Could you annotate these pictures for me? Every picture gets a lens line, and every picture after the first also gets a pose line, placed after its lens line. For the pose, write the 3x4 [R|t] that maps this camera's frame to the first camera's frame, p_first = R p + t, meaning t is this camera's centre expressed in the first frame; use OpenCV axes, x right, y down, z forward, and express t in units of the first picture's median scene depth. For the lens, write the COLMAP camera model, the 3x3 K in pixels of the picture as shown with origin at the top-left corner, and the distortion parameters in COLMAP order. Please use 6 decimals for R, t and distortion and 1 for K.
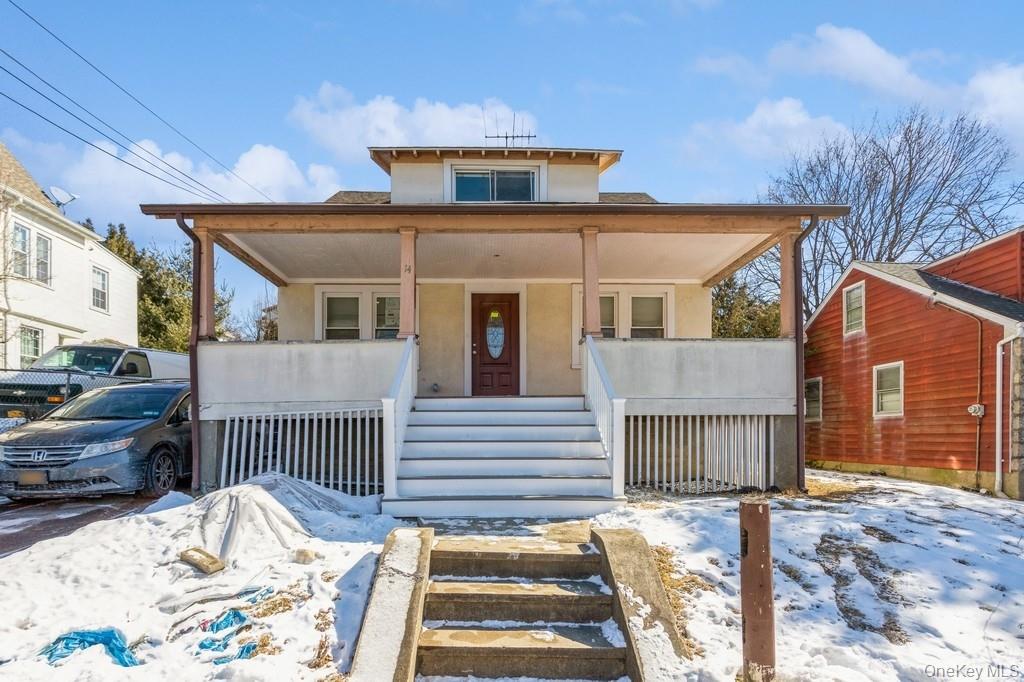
lens RADIAL K [[502.0, 0, 510.1], [0, 502.0, 413.2], [0, 0, 1]] dist [-0.000544, -0.000077]
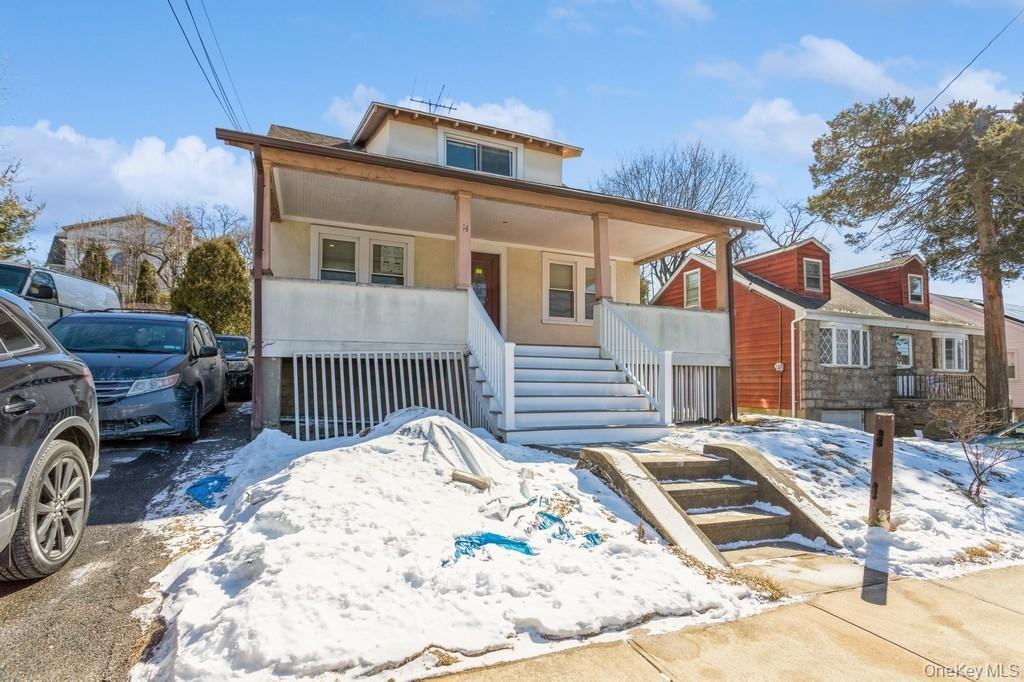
lens RADIAL K [[479.1, 0, 511.3], [0, 479.1, 345.2], [0, 0, 1]] dist [-0.000600, 0.000168]
pose [[0.934840, 0.040568, 0.352745, -0.342333], [-0.028159, 0.998793, -0.040242, 0.010614], [-0.353952, 0.027687, 0.934854, -0.023701]]
